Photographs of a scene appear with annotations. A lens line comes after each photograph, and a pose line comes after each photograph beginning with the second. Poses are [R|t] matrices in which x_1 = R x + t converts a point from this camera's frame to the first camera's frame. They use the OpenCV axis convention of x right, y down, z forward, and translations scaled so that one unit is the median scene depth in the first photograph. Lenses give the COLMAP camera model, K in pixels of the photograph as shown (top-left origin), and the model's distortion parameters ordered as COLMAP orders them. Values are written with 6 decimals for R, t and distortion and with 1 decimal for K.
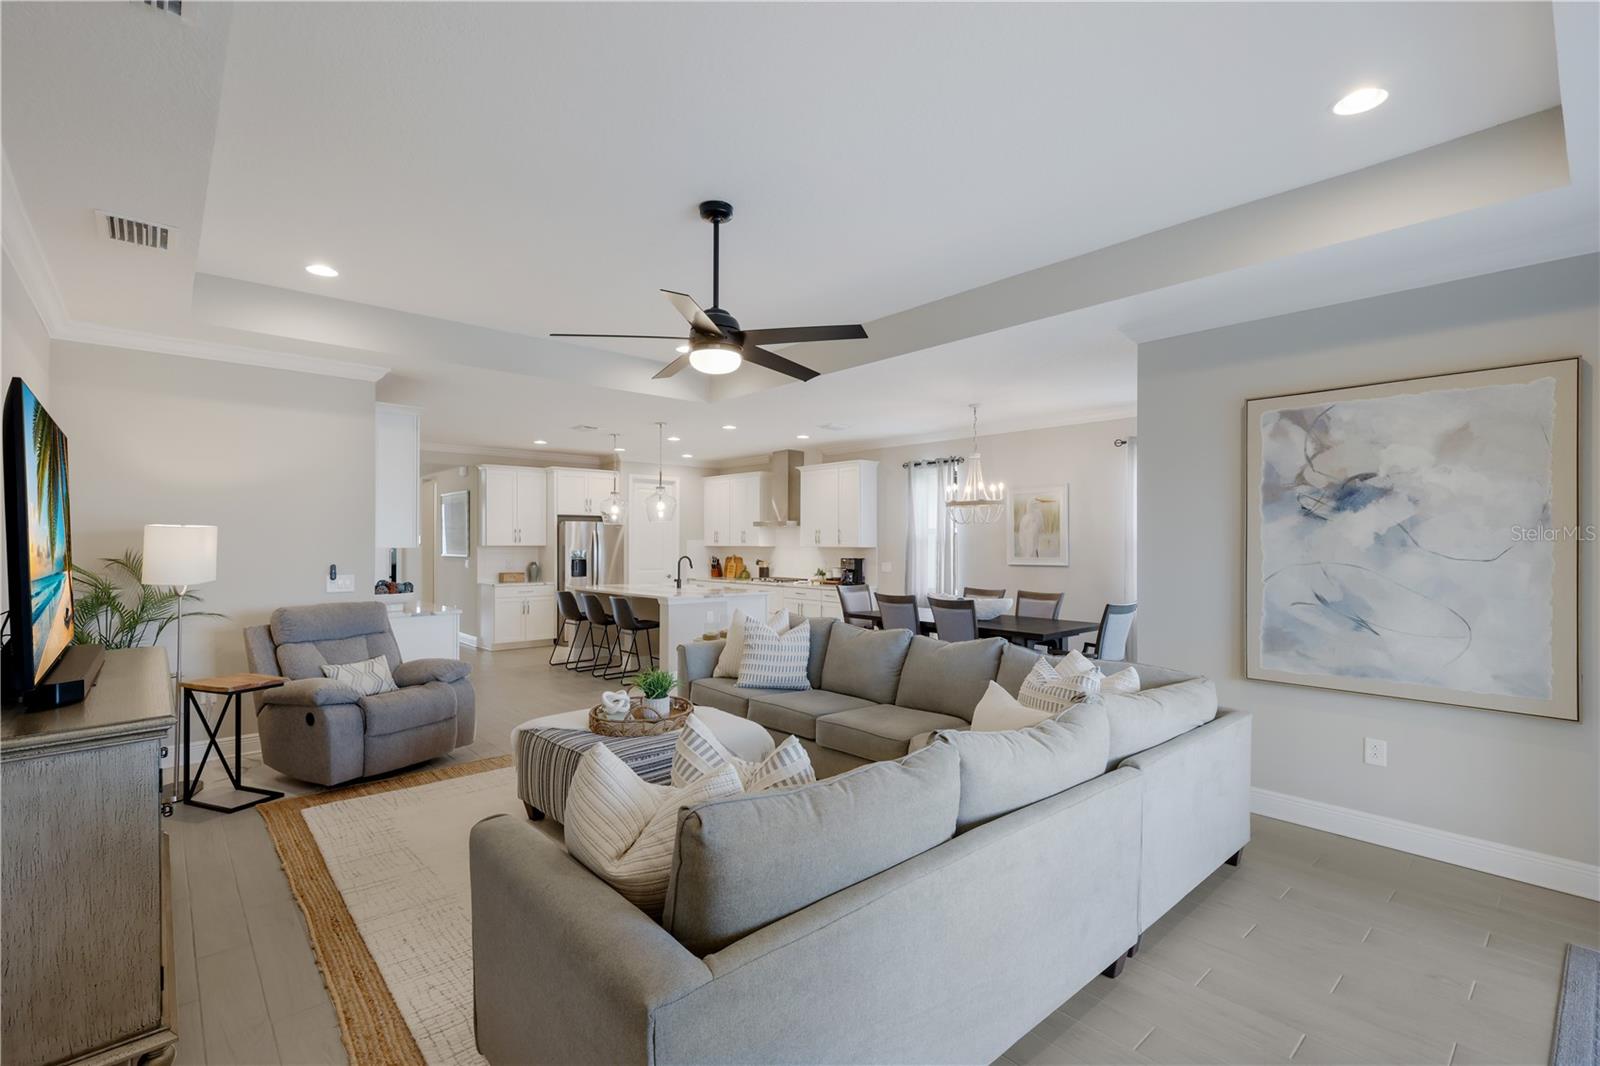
lens RADIAL K [[732.5, 0, 800.9], [0, 732.5, 533.6], [0, 0, 1]] dist [0.008969, 0.001285]
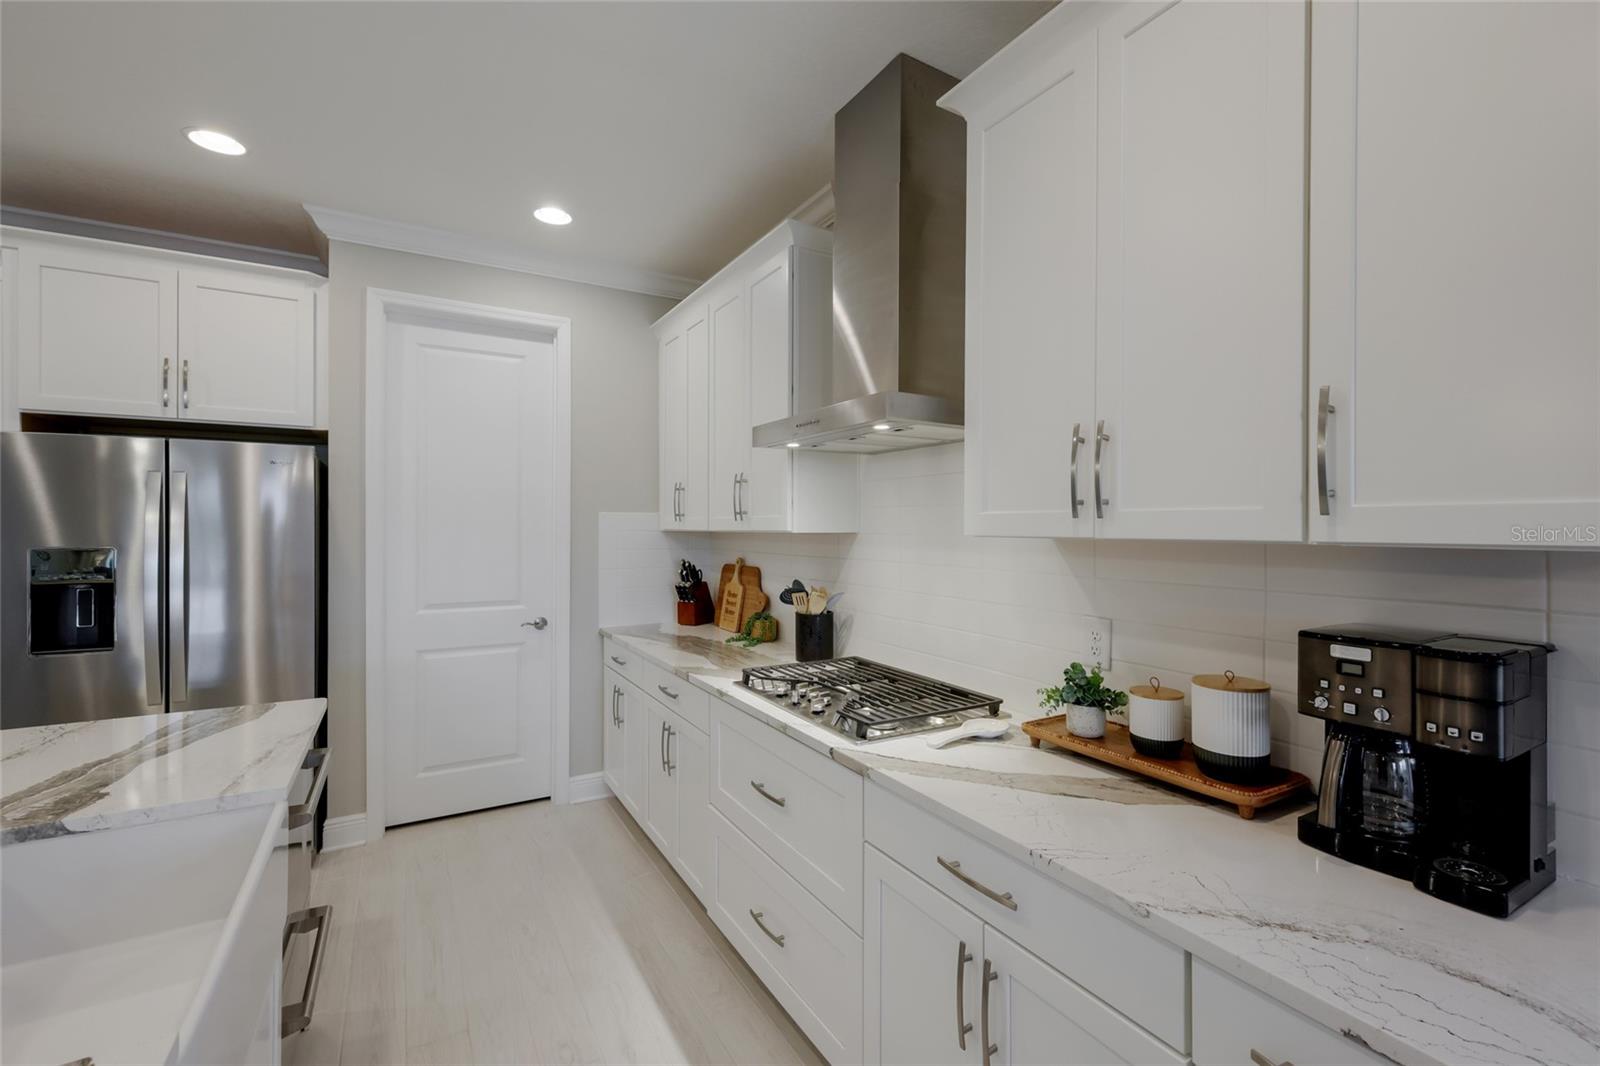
lens RADIAL K [[693.6, 0, 797.0], [0, 693.6, 527.5], [0, 0, 1]] dist [0.009196, -0.001416]
pose [[0.979602, 0.000463, -0.200948, -0.006978], [0.002538, 0.999889, 0.014676, 0.012864], [0.200933, -0.014887, 0.979492, 0.815522]]
